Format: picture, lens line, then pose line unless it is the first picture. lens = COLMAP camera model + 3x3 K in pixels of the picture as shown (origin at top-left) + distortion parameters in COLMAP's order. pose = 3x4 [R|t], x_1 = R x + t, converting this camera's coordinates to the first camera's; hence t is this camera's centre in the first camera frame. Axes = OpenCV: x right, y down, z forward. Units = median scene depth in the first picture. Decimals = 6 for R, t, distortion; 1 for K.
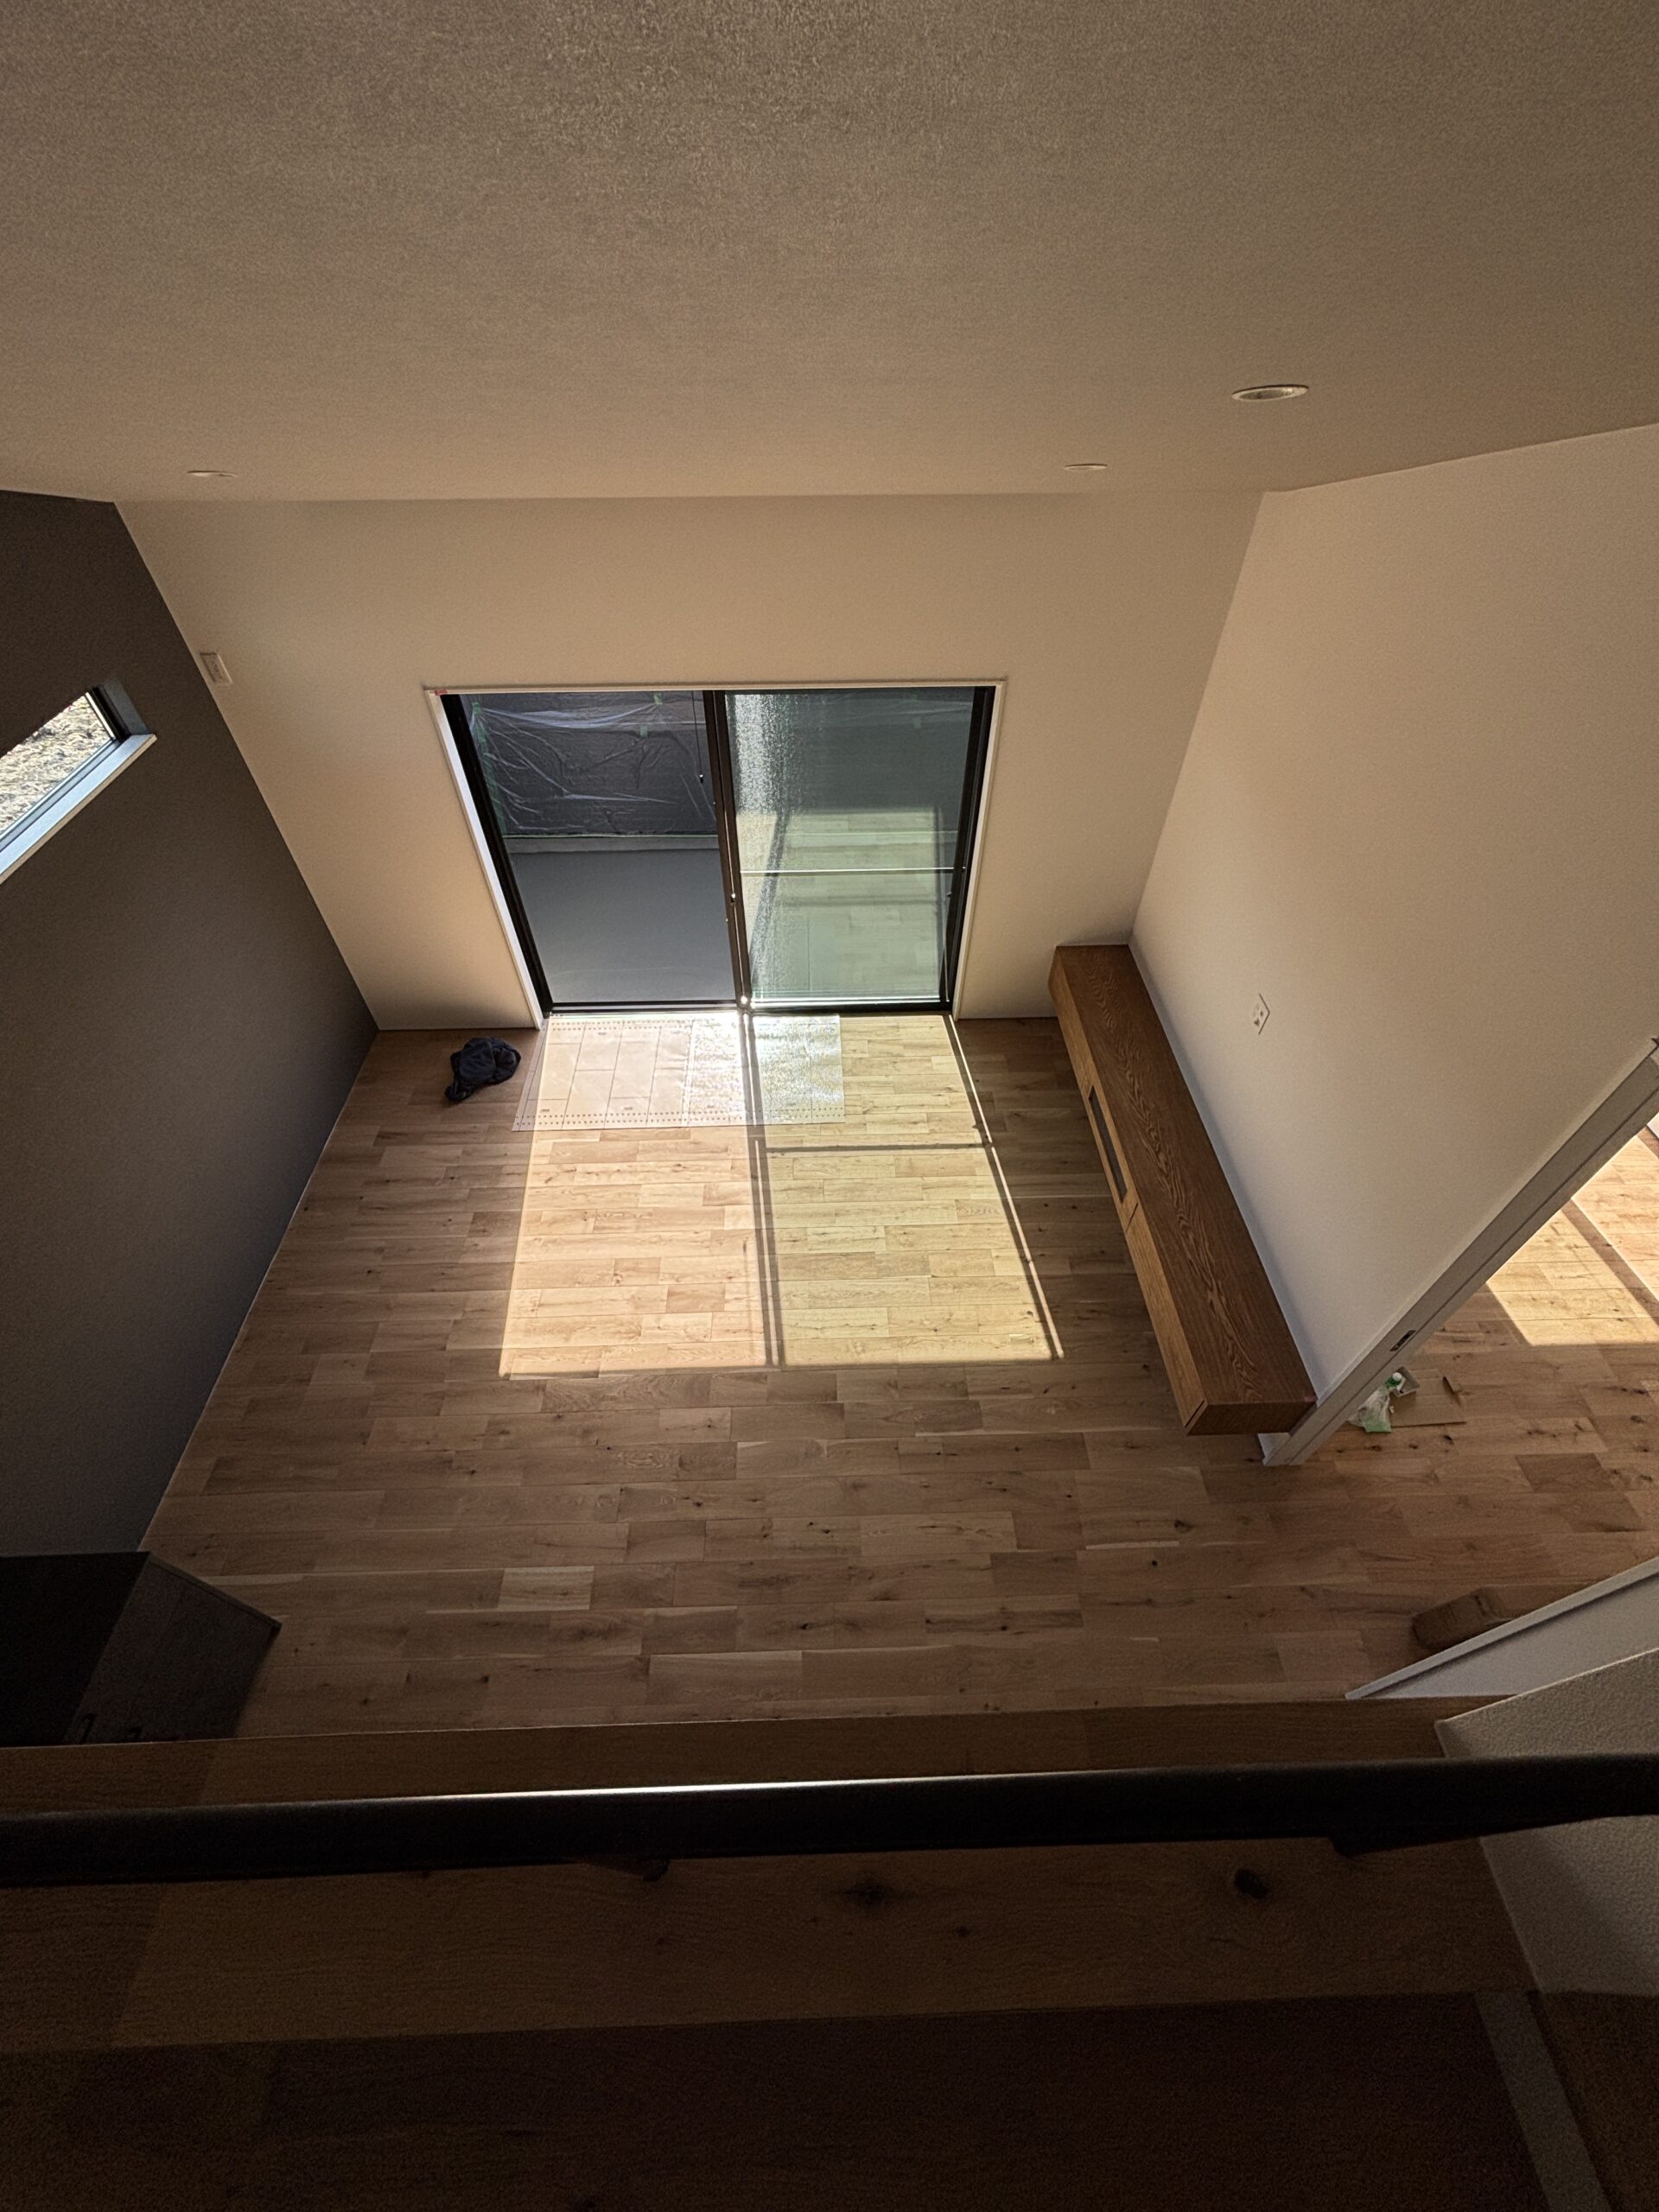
lens RADIAL K [[866.1, 0, 829.5], [0, 866.1, 1106.0], [0, 0, 1]] dist [-0.002172, -0.000143]
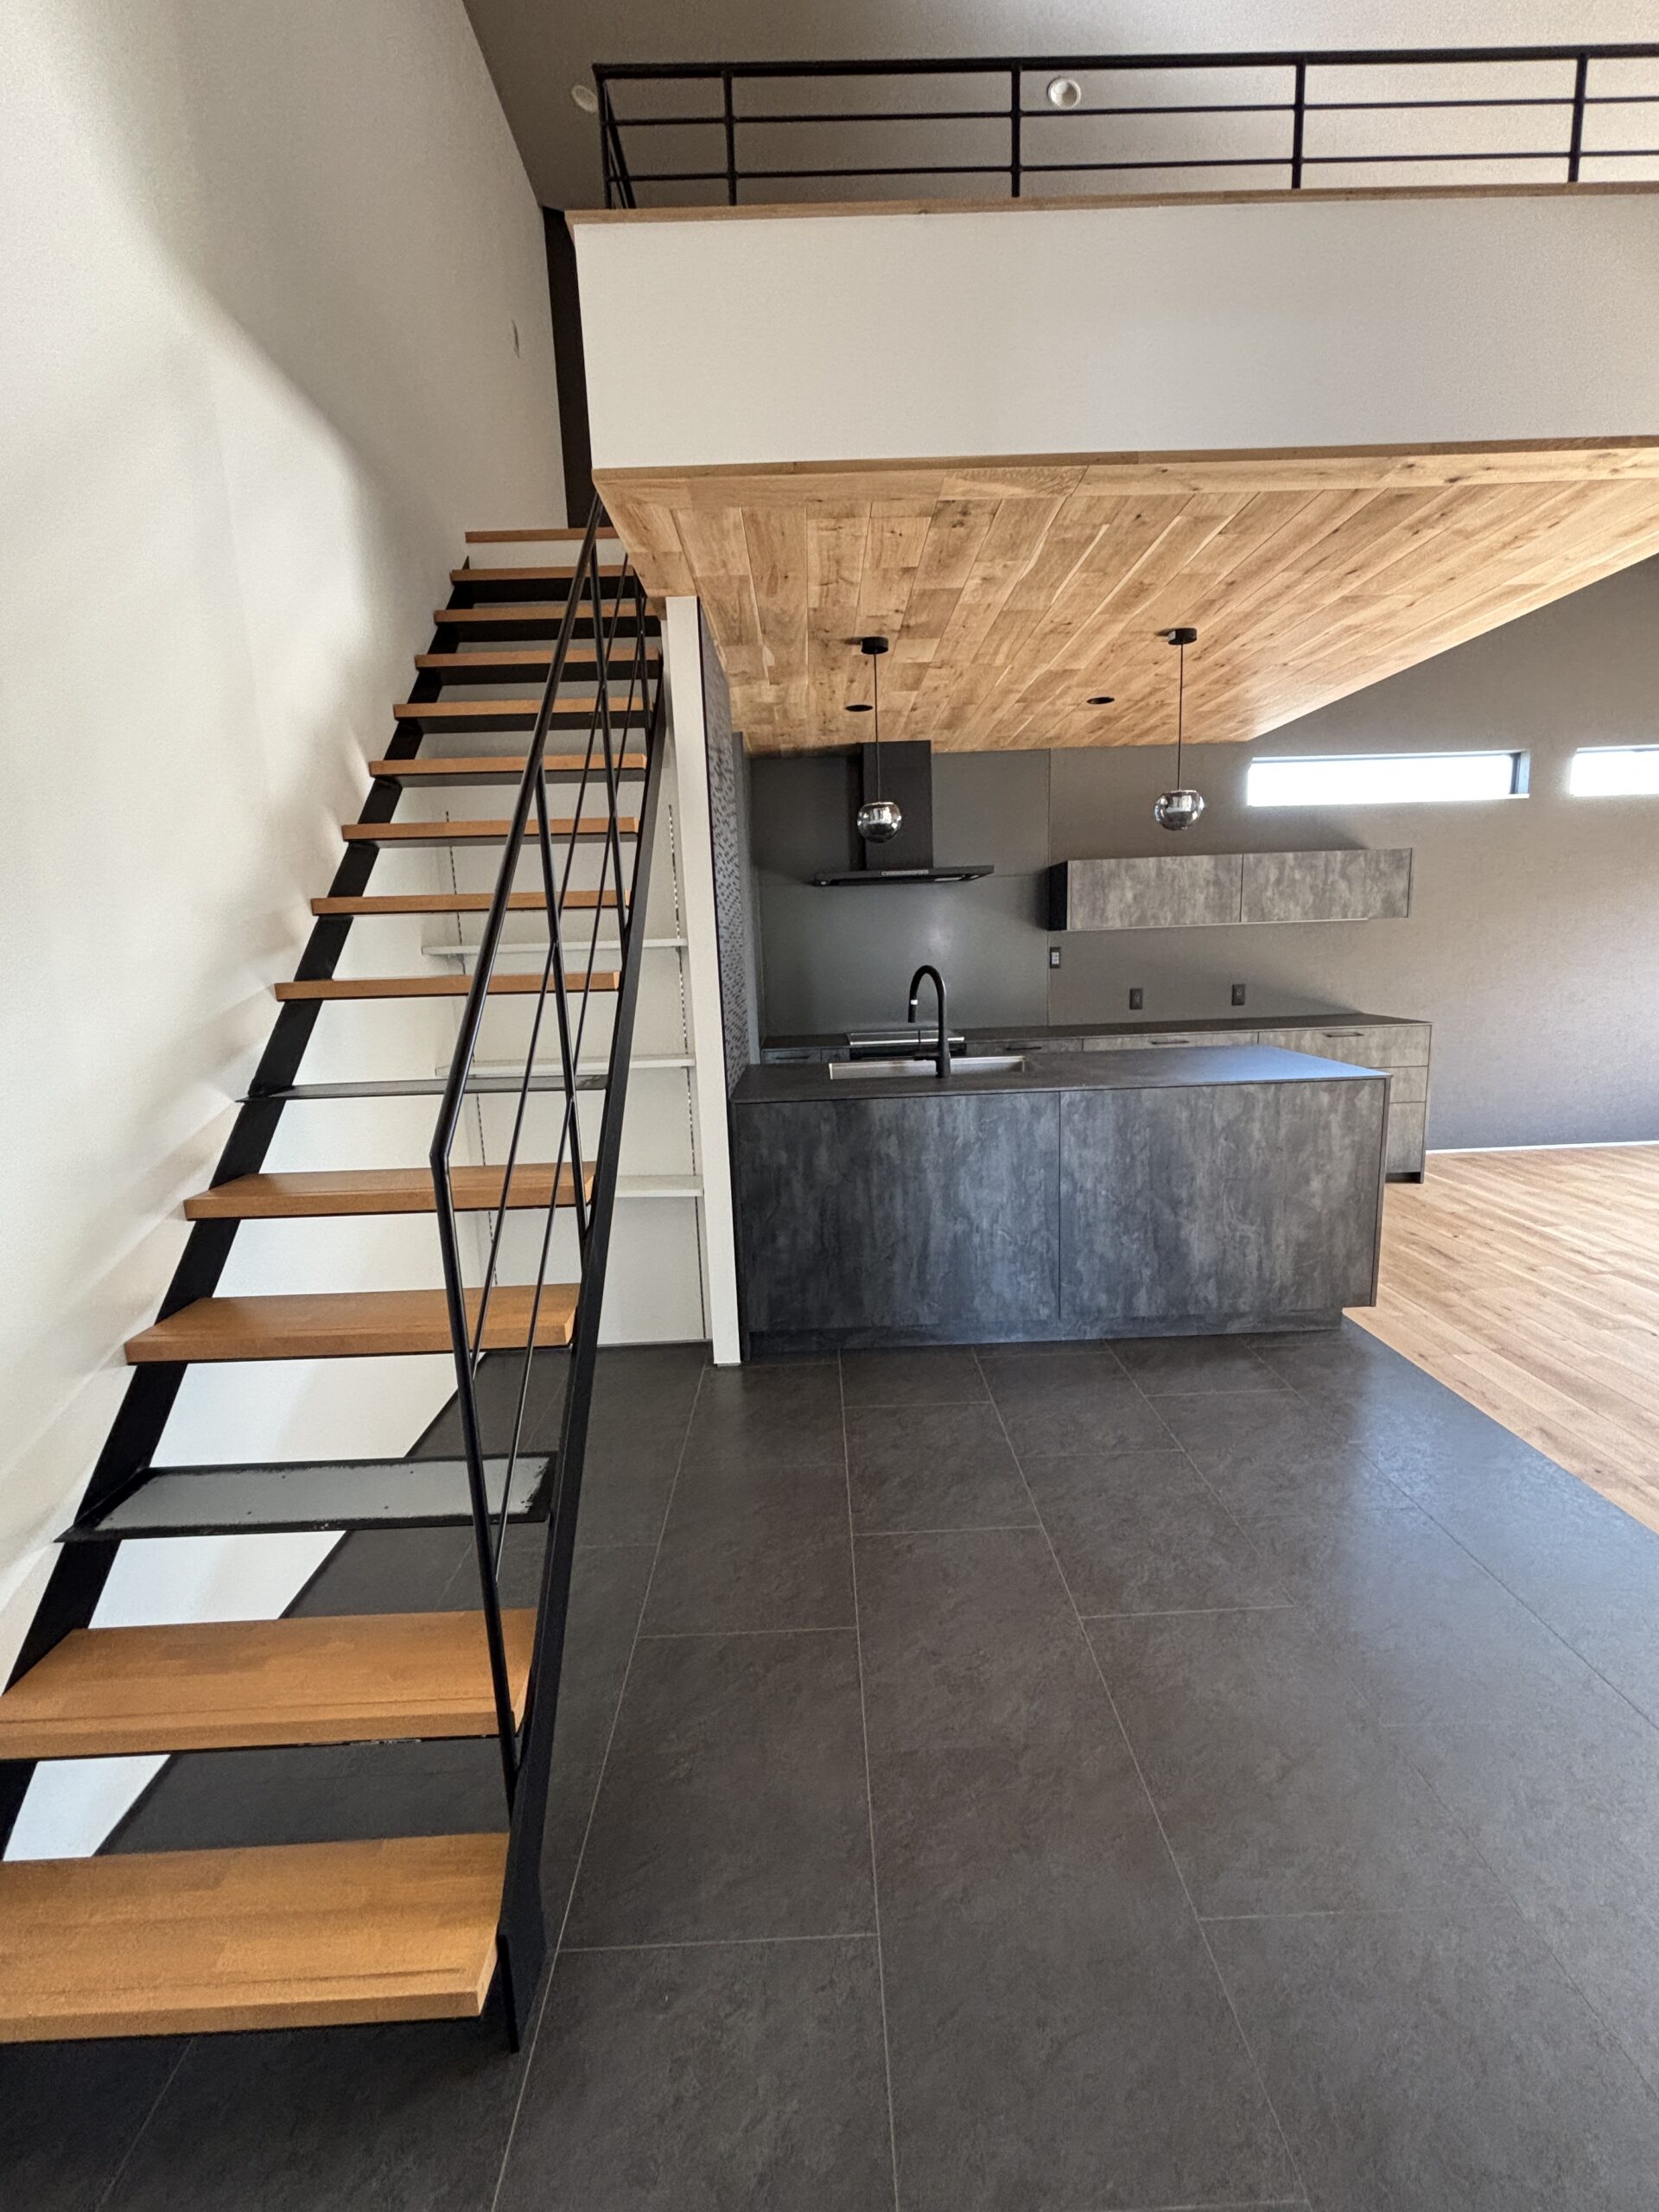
lens RADIAL K [[929.3, 0, 829.5], [0, 929.3, 1106.0], [0, 0, 1]] dist [0.002467, -0.011158]
pose [[-0.014578, 0.185720, -0.982494, 0.784886], [-0.717539, 0.682378, 0.139636, 0.877498], [0.696366, 0.707014, 0.123314, 0.005241]]
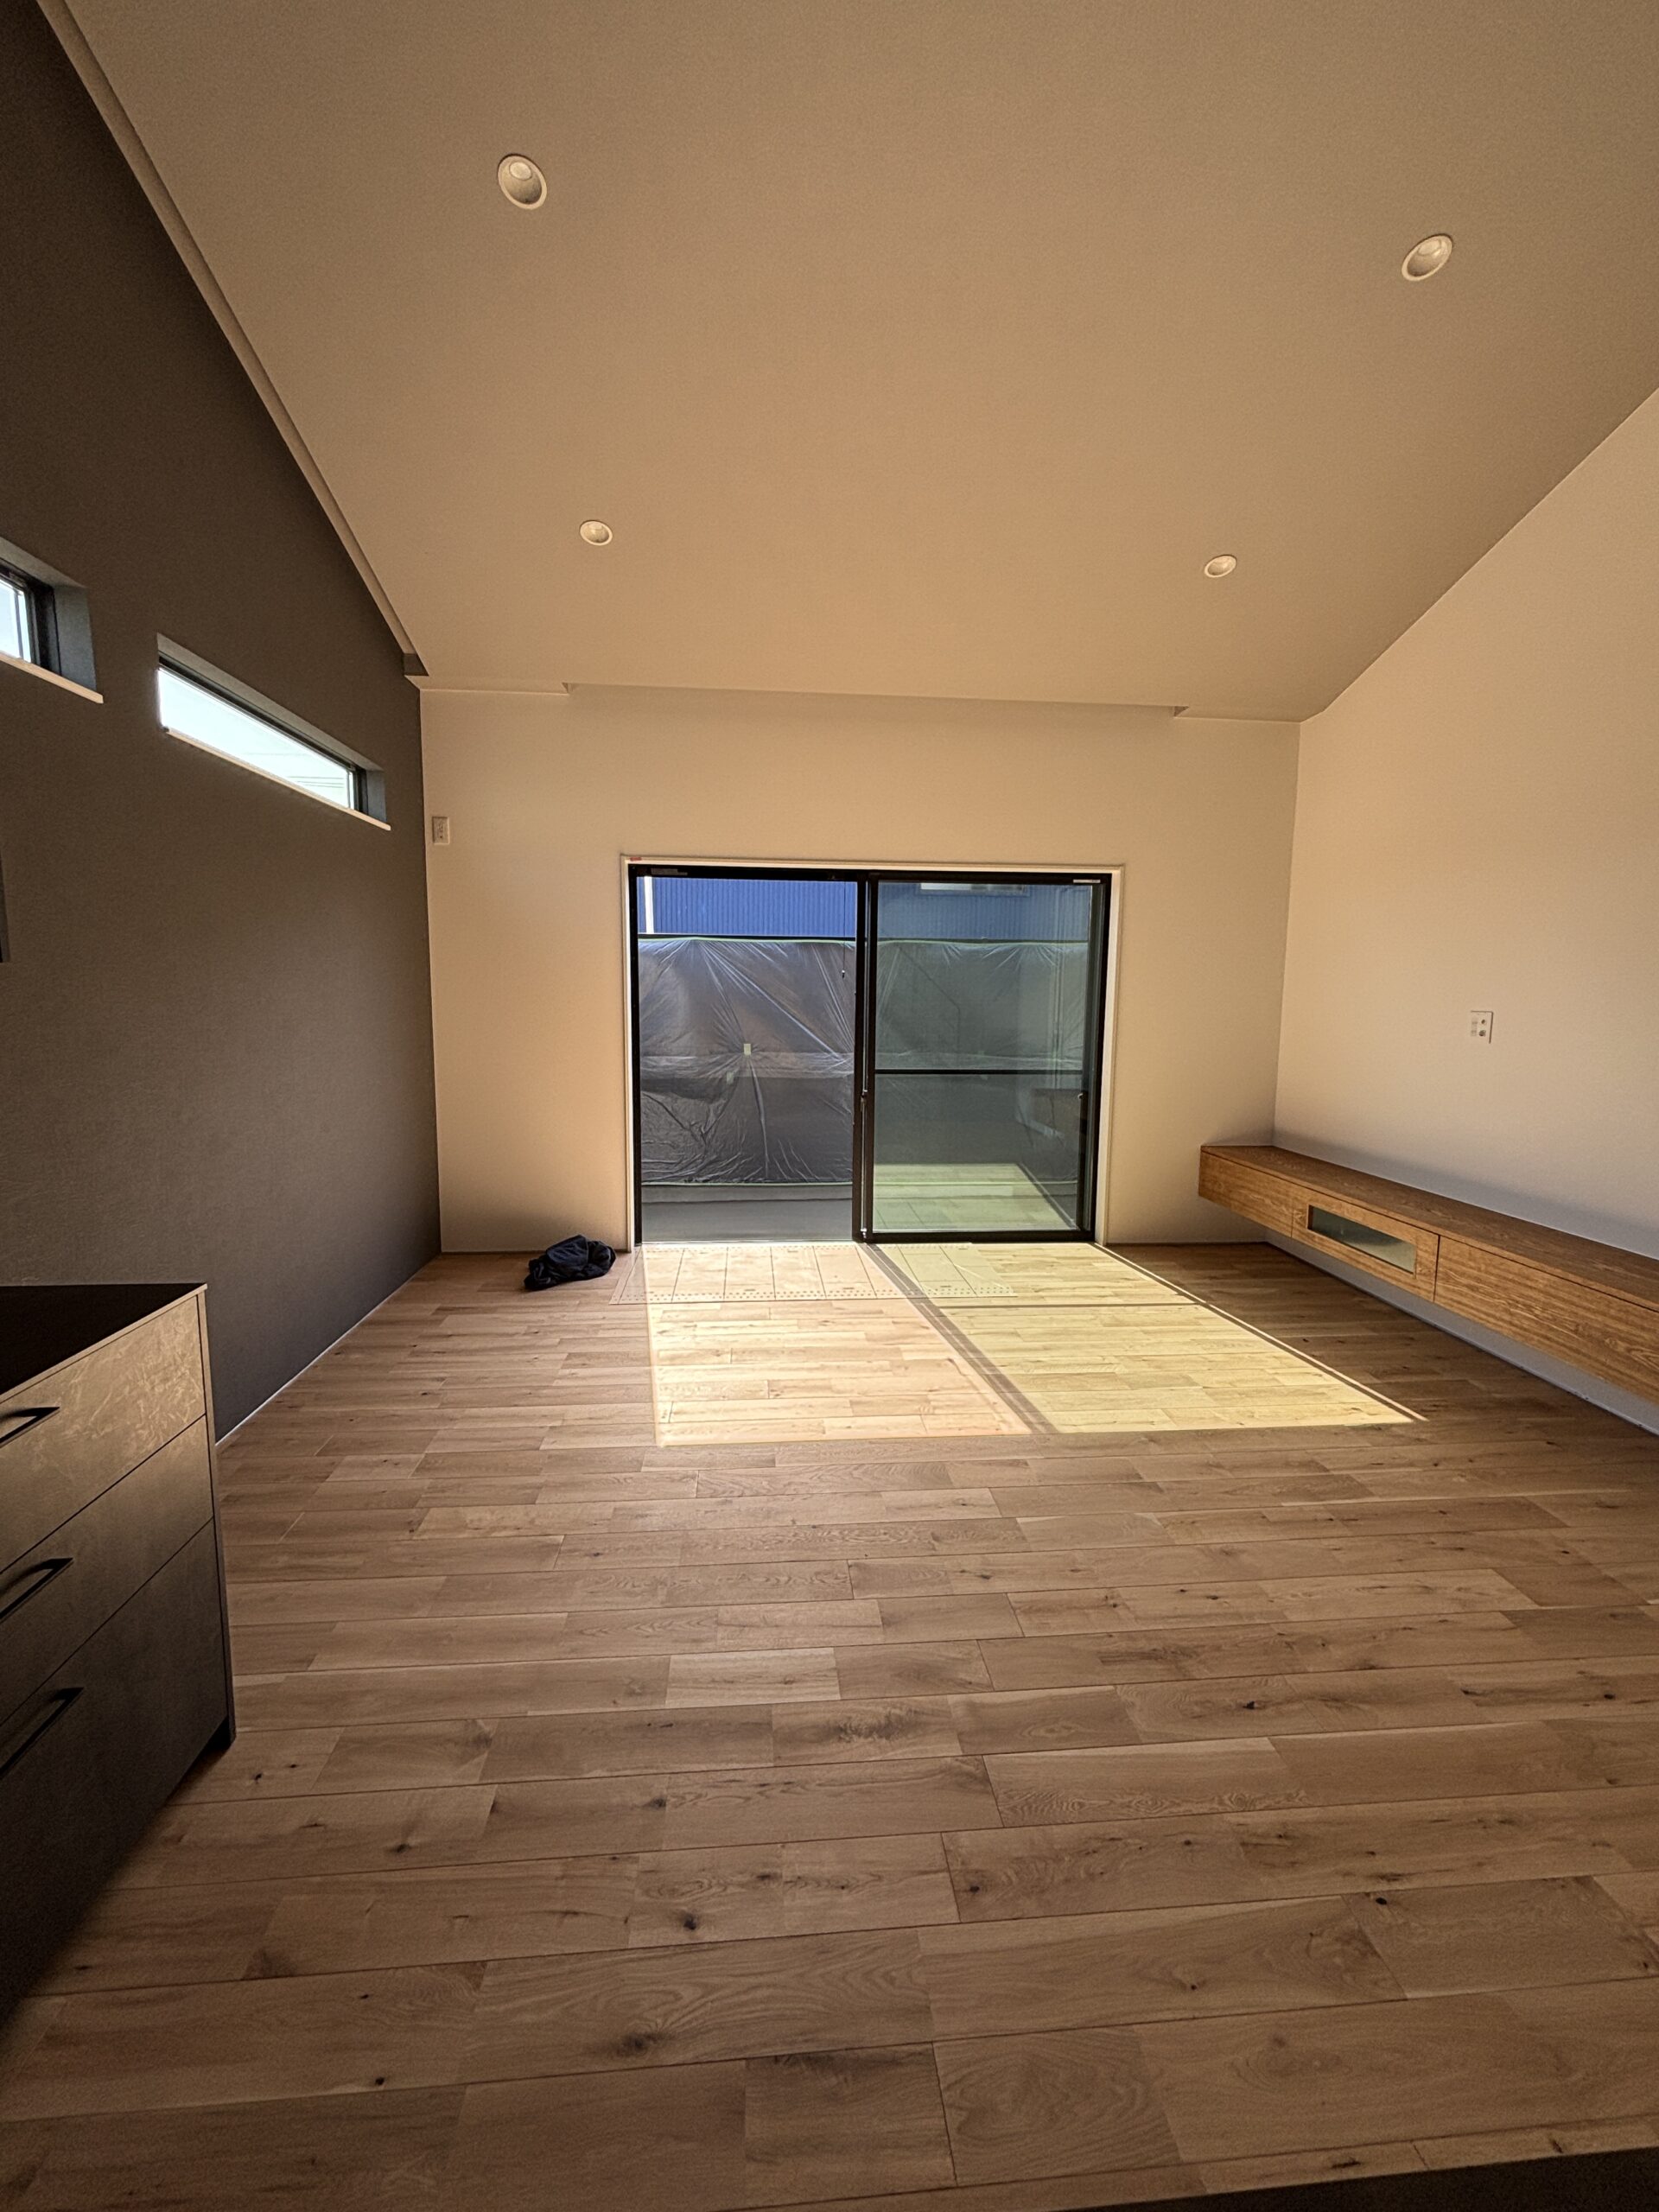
lens RADIAL K [[929.3, 0, 829.5], [0, 929.3, 1106.0], [0, 0, 1]] dist [0.002467, -0.011158]
pose [[0.998333, 0.007376, 0.057250, -0.278964], [0.031825, 0.757116, -0.652504, 0.590277], [-0.048158, 0.653238, 0.755619, 0.290401]]
